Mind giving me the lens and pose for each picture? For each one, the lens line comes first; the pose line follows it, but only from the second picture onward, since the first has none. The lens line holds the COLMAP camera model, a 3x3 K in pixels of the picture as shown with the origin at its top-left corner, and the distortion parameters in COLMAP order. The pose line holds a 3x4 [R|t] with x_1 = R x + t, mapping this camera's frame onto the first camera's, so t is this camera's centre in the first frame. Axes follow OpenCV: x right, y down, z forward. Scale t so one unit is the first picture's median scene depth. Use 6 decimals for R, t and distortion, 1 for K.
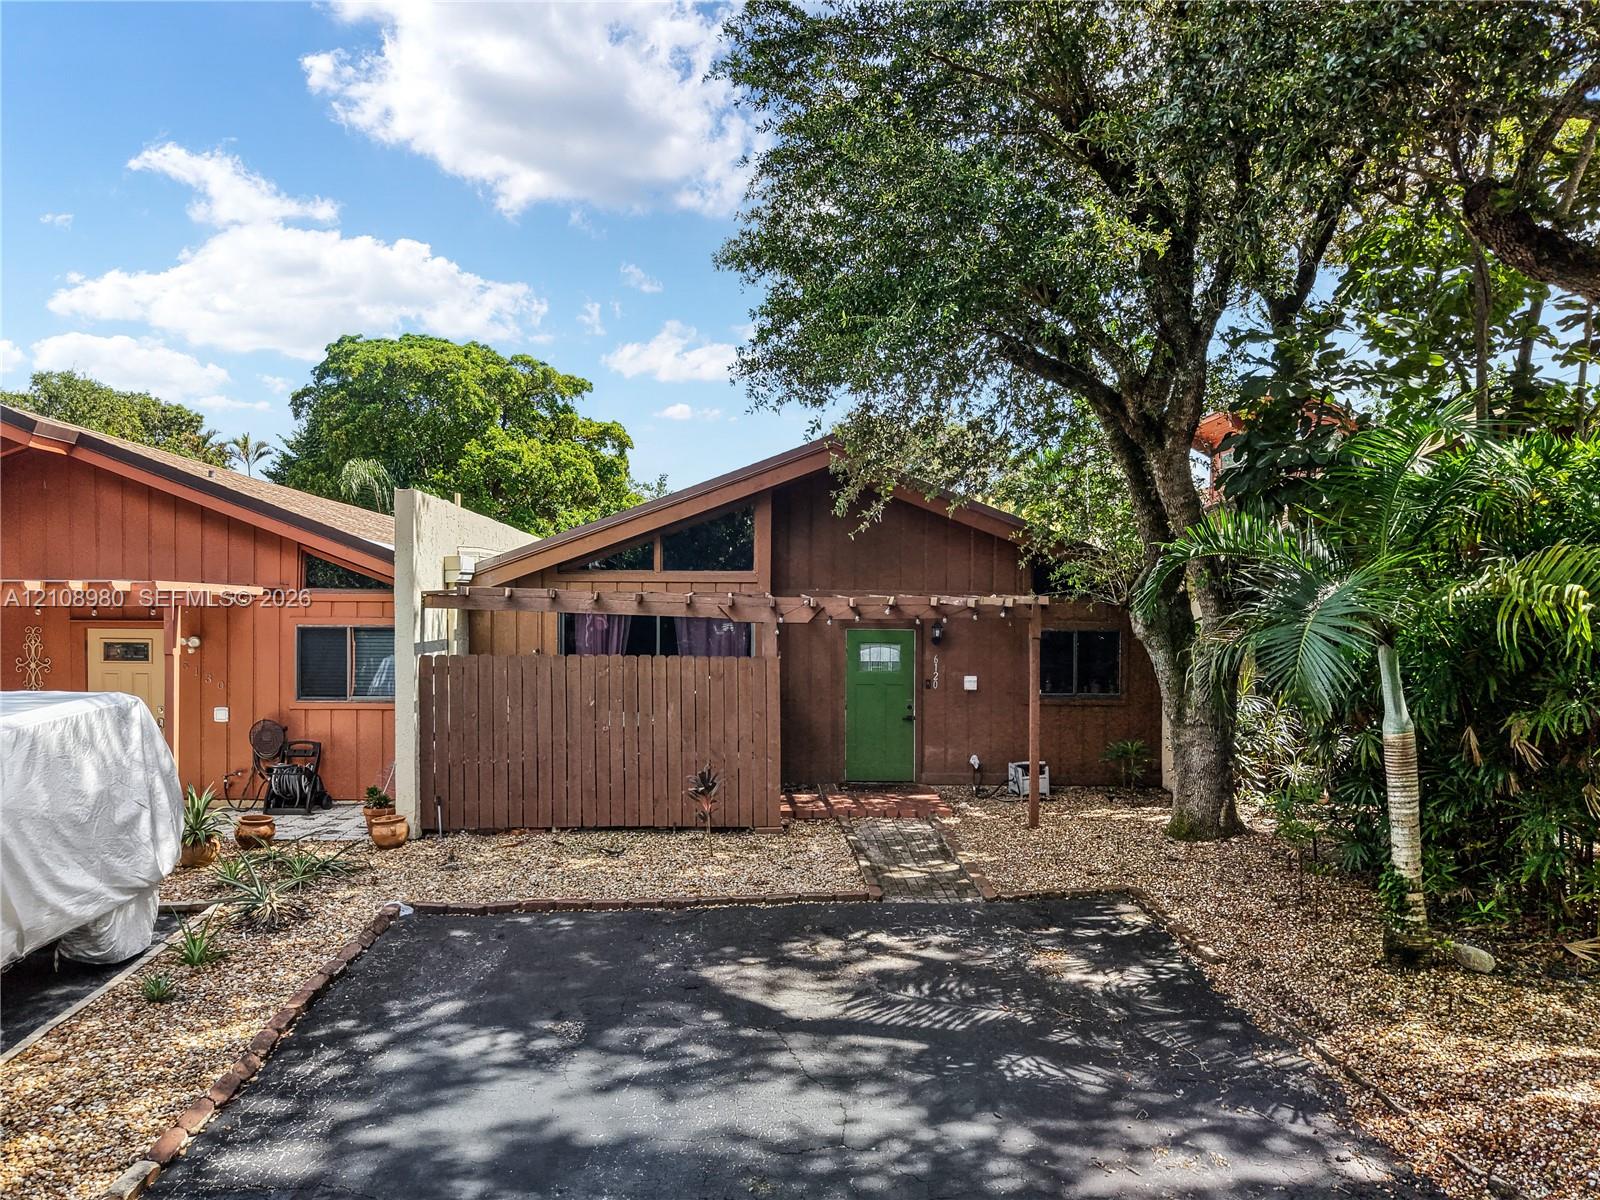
lens RADIAL K [[1089.6, 0, 797.1], [0, 1089.6, 605.1], [0, 0, 1]] dist [0.003120, 0.001738]
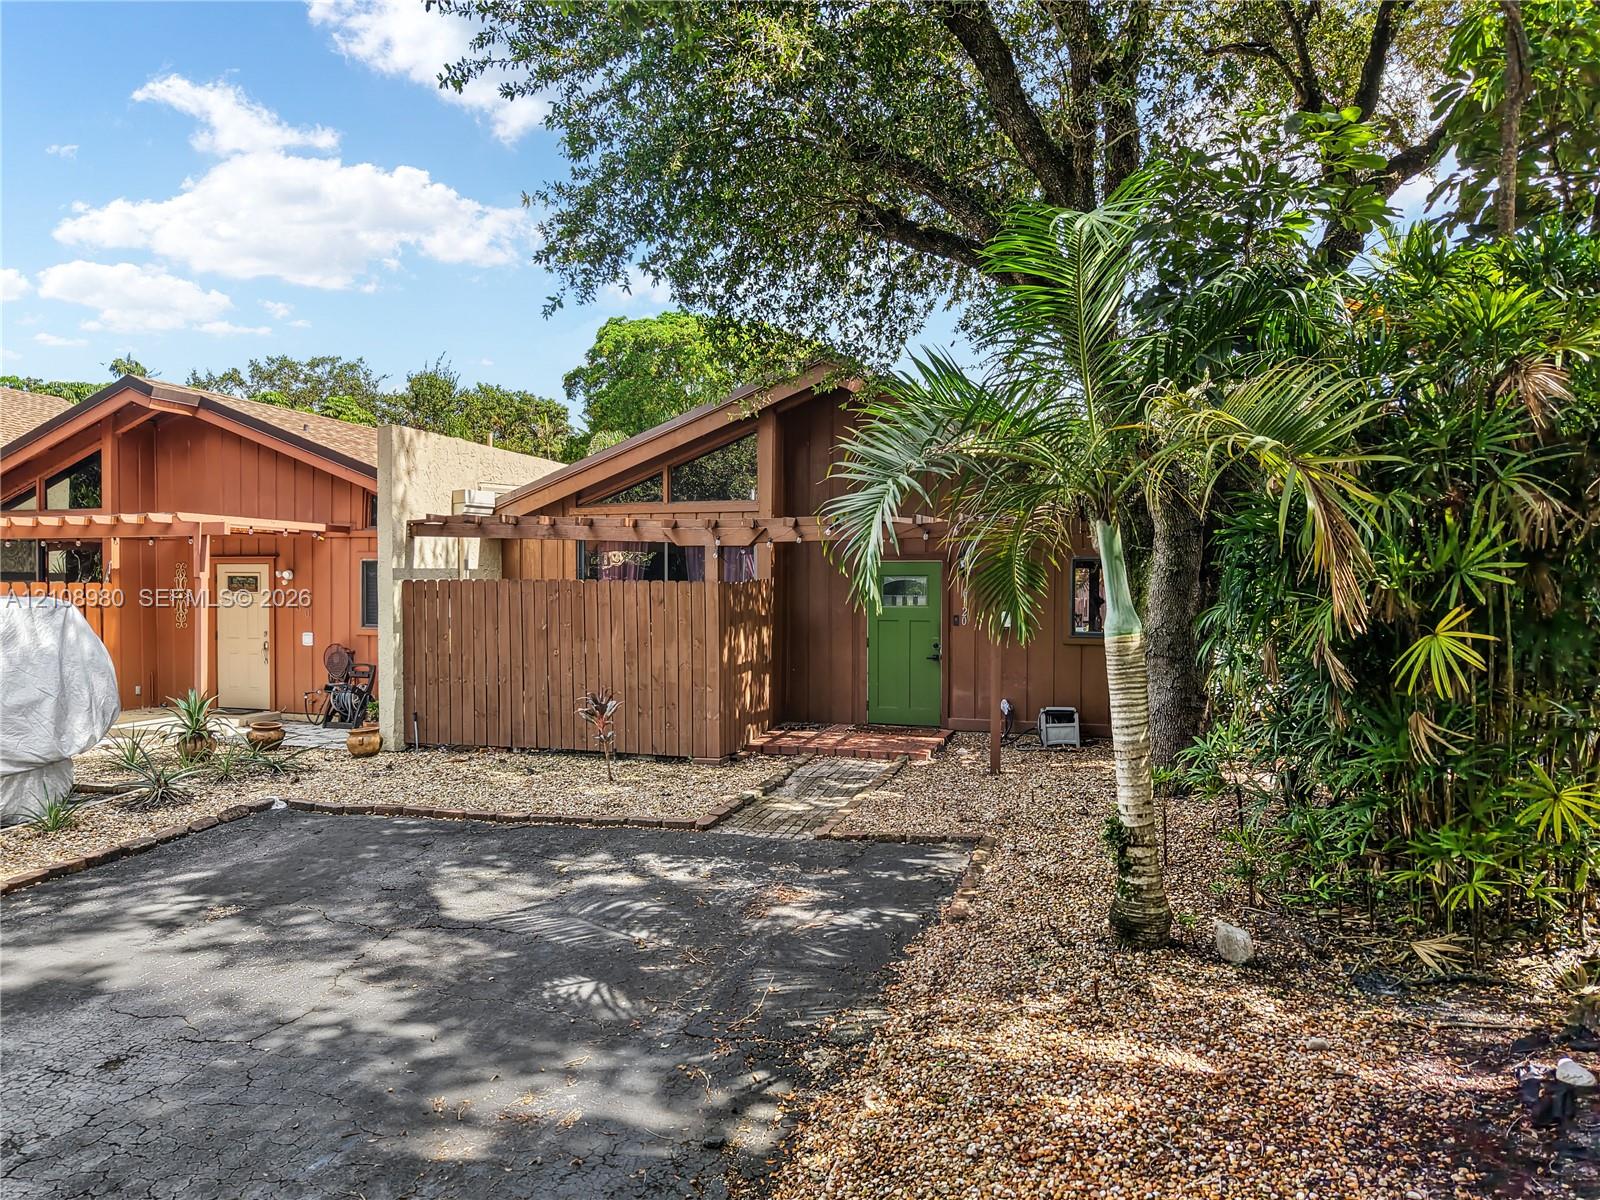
lens RADIAL K [[1075.4, 0, 800.2], [0, 1075.4, 597.8], [0, 0, 1]] dist [-0.001666, -0.000646]
pose [[0.942039, 0.000124, -0.335503, 0.356395], [0.004879, 0.999889, 0.014069, 0.048329], [0.335467, -0.014890, 0.941934, 0.136493]]
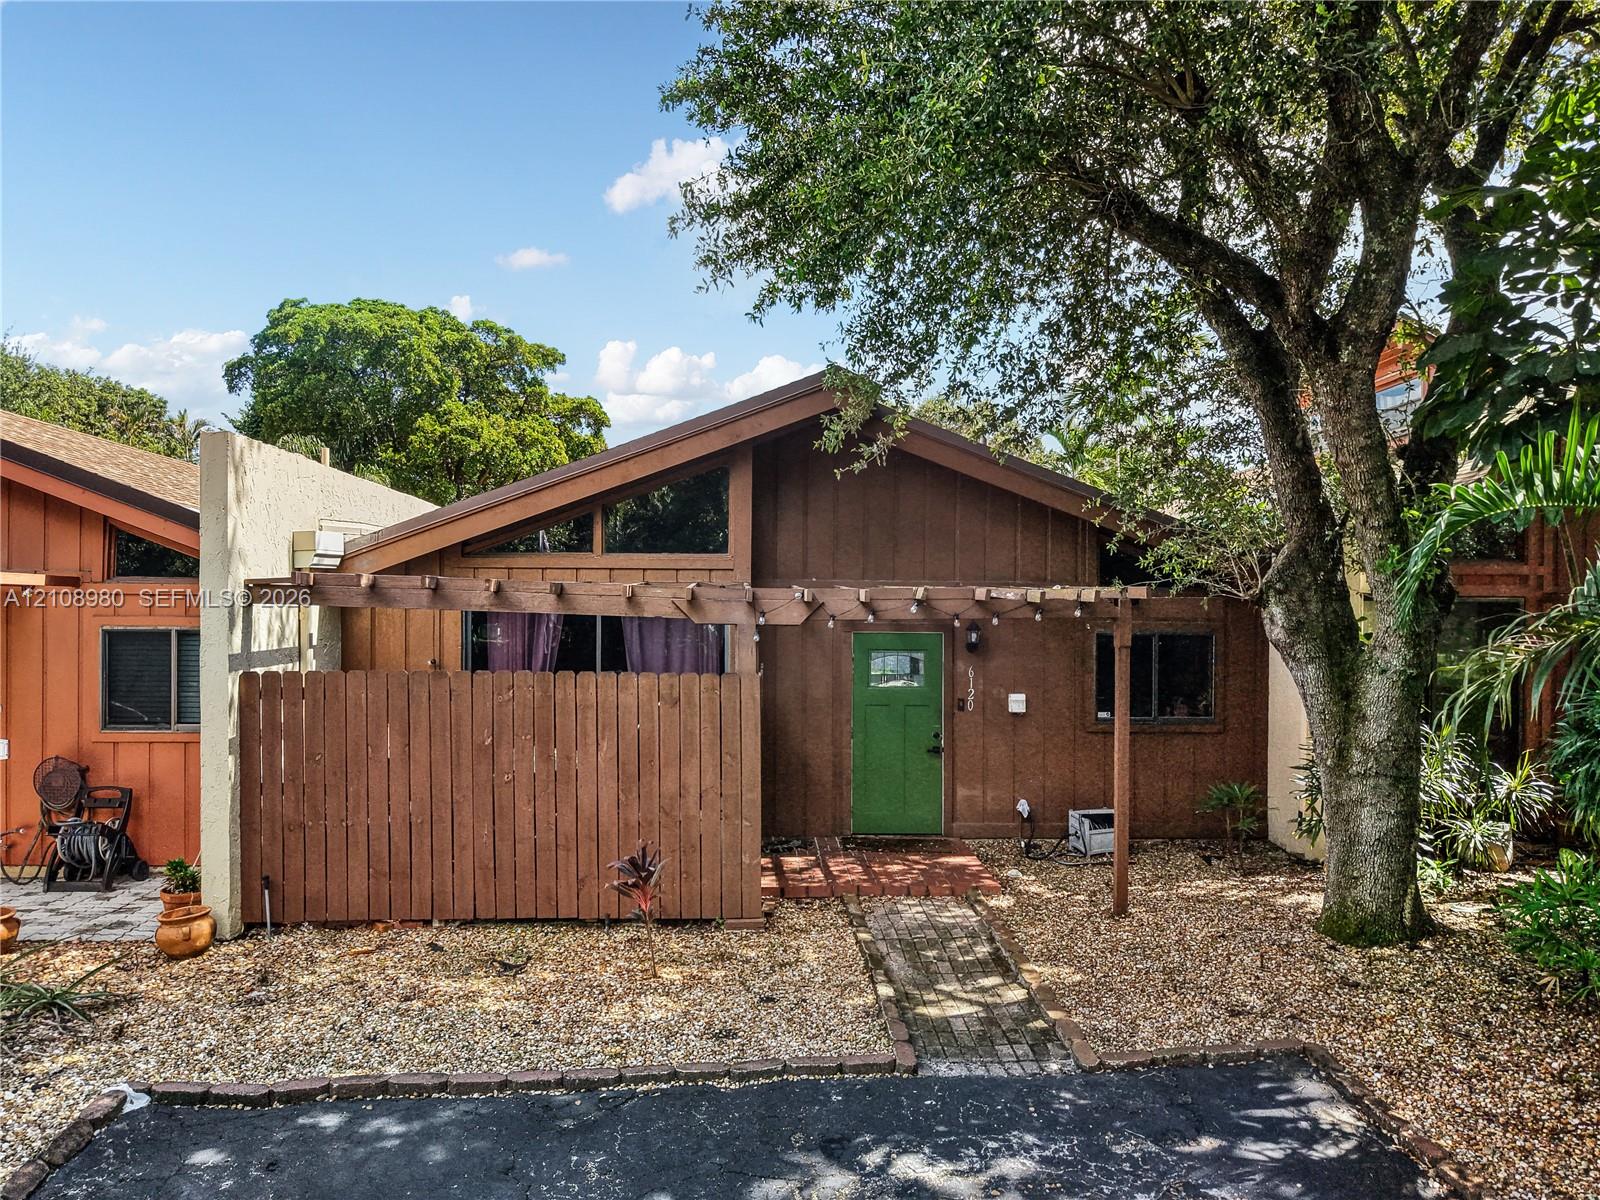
lens RADIAL K [[1089.6, 0, 797.1], [0, 1089.6, 605.1], [0, 0, 1]] dist [0.003120, 0.001738]
pose [[0.999998, 0.000196, 0.001995, 0.006249], [-0.000203, 0.999993, 0.003745, 0.000795], [-0.001994, -0.003746, 0.999991, 0.293867]]
